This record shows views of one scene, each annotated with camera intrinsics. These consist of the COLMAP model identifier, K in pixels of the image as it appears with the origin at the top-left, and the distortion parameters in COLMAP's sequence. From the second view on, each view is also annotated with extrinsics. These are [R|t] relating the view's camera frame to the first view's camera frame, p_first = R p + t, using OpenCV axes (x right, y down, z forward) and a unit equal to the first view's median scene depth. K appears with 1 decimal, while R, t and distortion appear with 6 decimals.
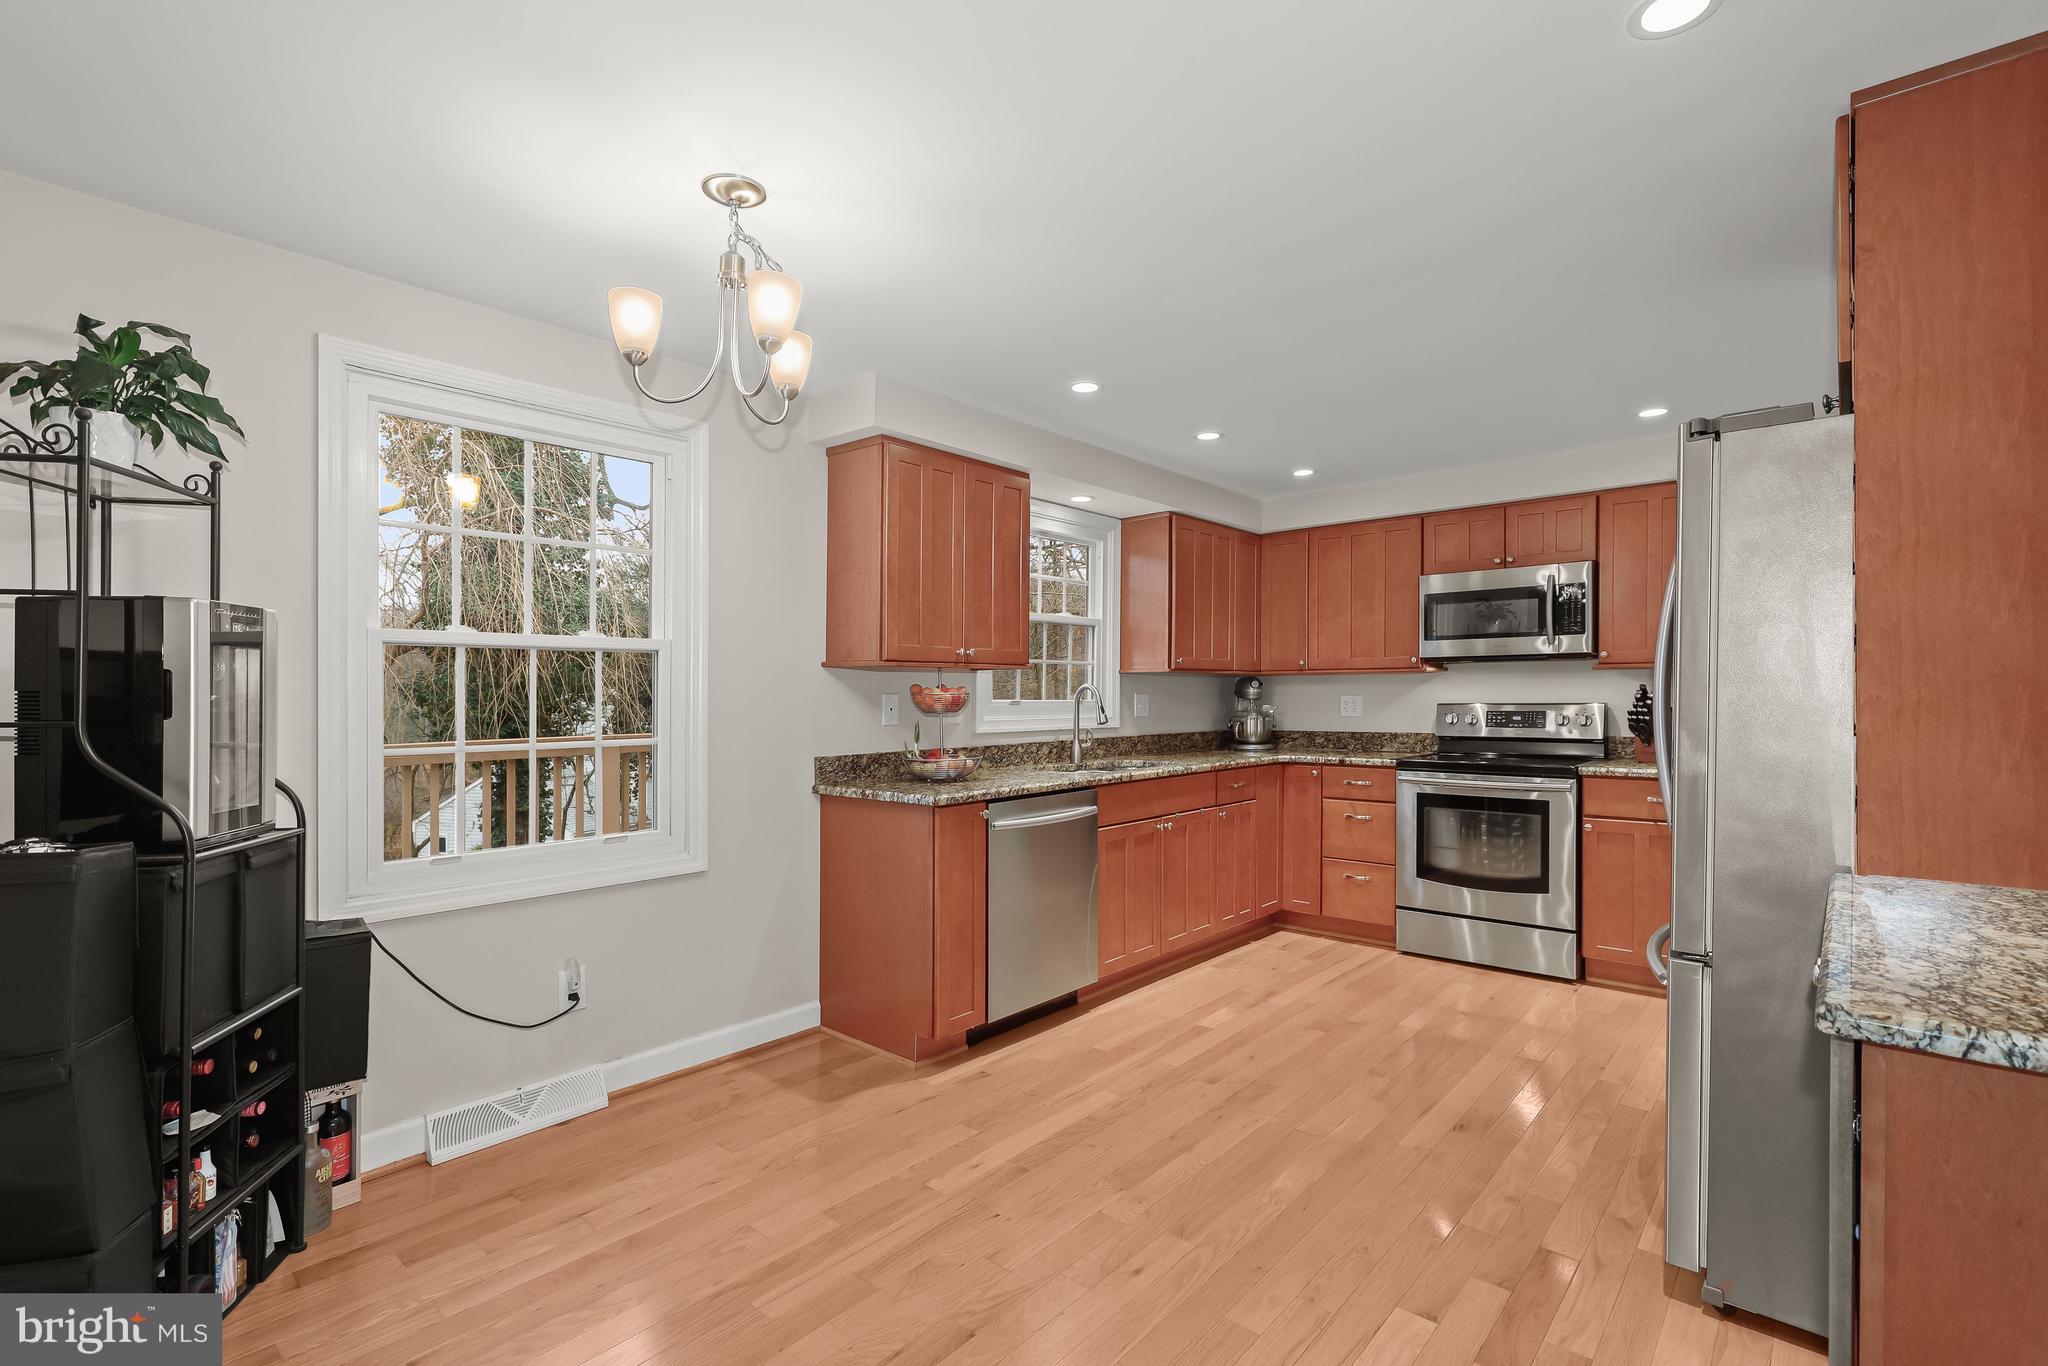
lens RADIAL K [[936.7, 0, 1024.0], [0, 936.7, 683.0], [0, 0, 1]] dist [-0.000267, -0.000158]
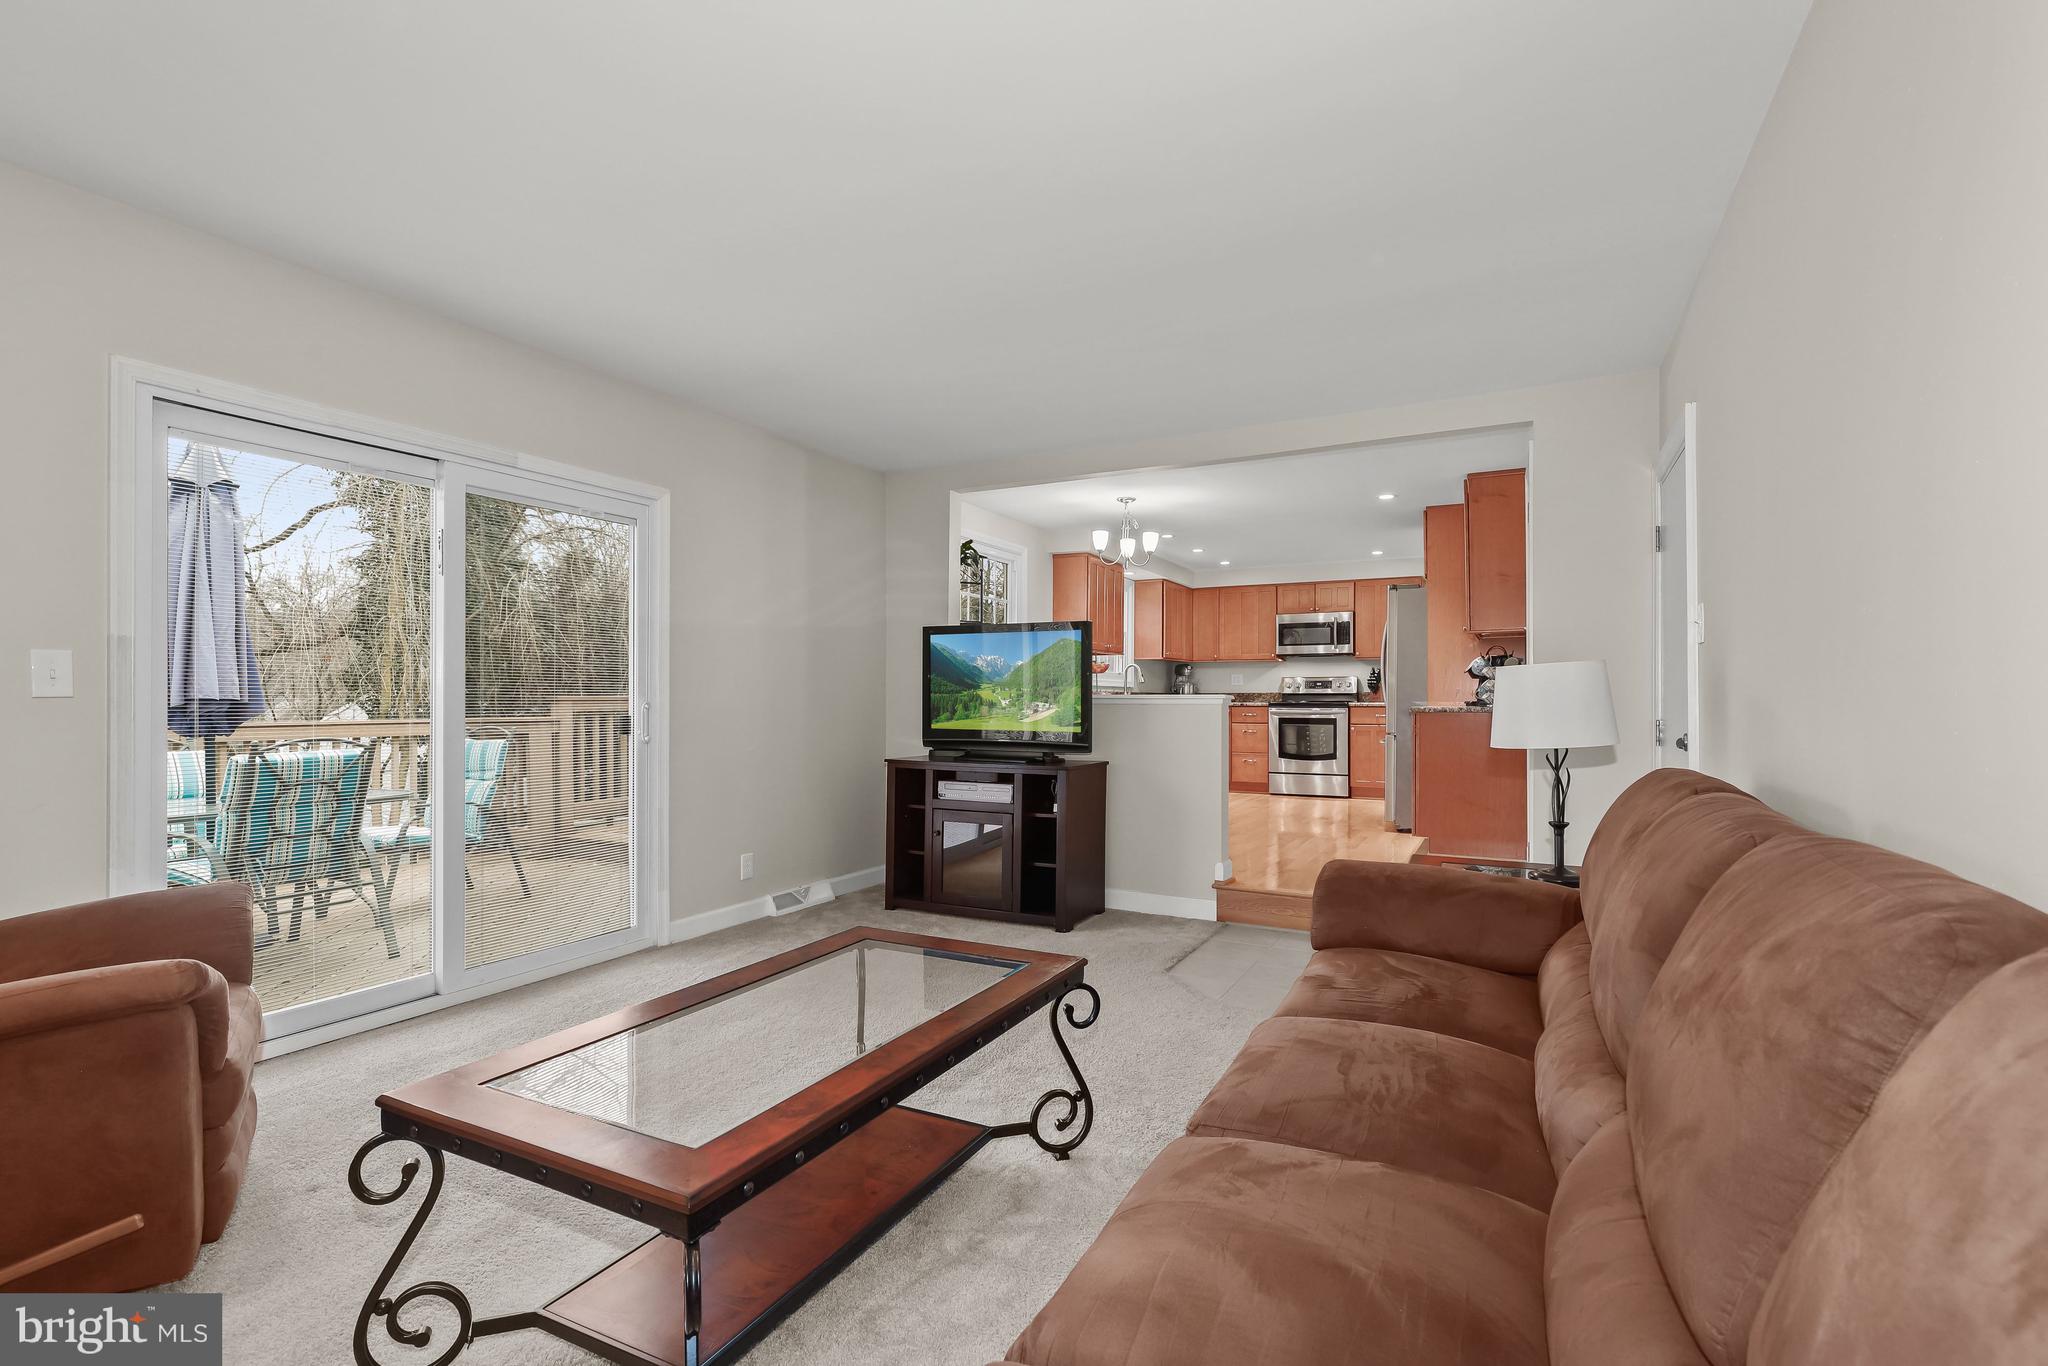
lens RADIAL K [[951.7, 0, 1024.0], [0, 951.7, 683.0], [0, 0, 1]] dist [0.001631, 0.000082]
pose [[0.968927, 0.011104, 0.247097, -0.791001], [-0.010652, 0.999938, -0.003164, 0.060846], [-0.247117, 0.000434, 0.968986, -1.112549]]
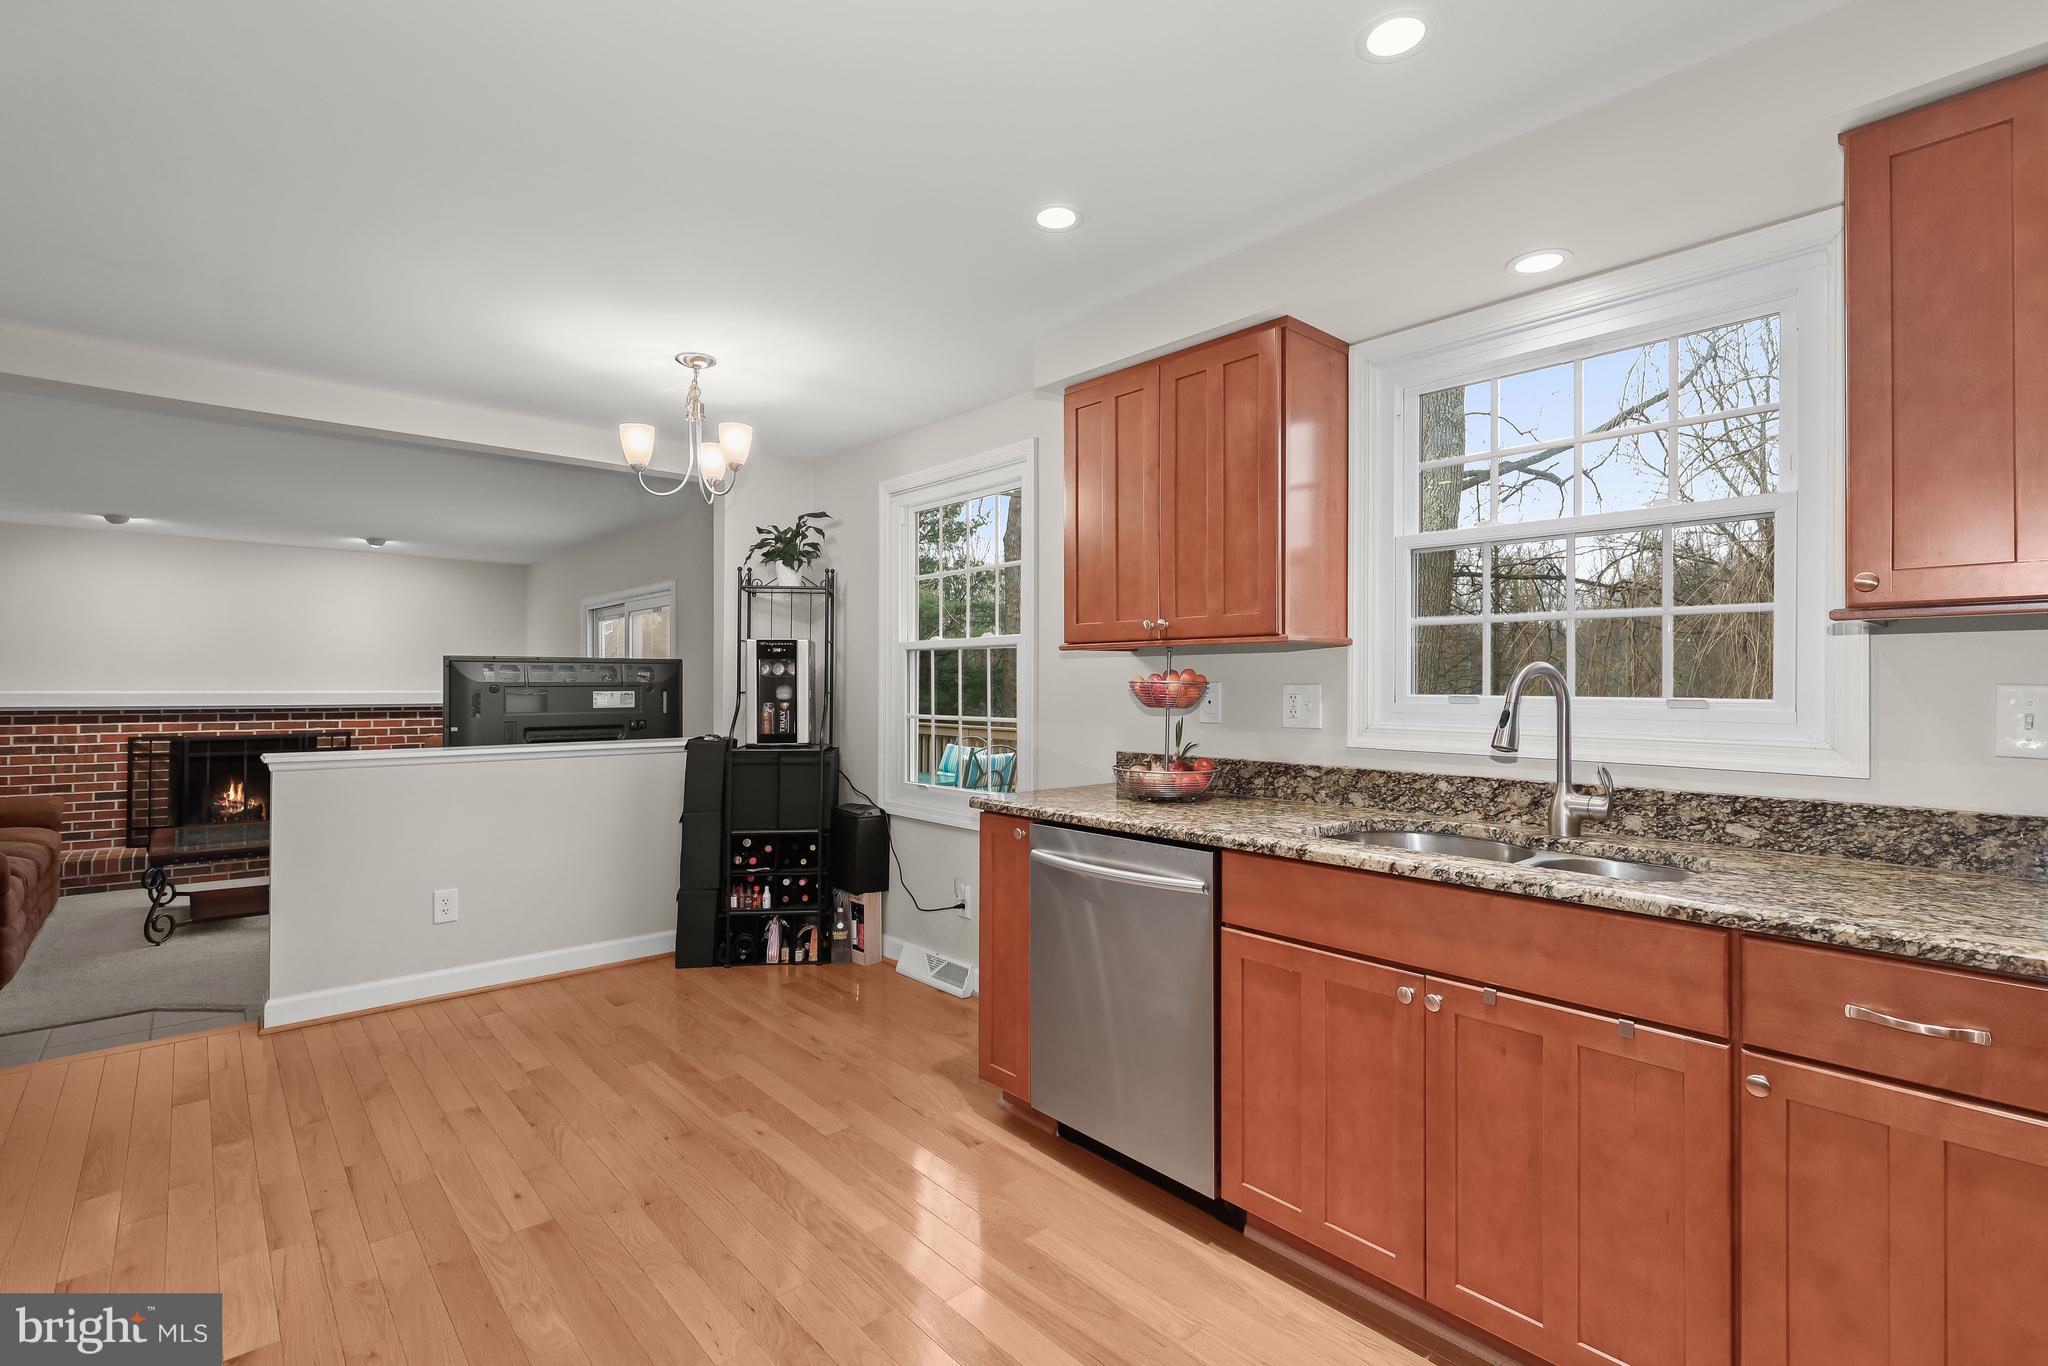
lens RADIAL K [[946.3, 0, 1035.5], [0, 946.3, 694.6], [0, 0, 1]] dist [-0.001331, -0.000491]
pose [[-0.109815, 0.013509, -0.993860, 0.635455], [0.006138, 0.999898, 0.012913, 0.012358], [0.993933, -0.004682, -0.109887, 0.950576]]
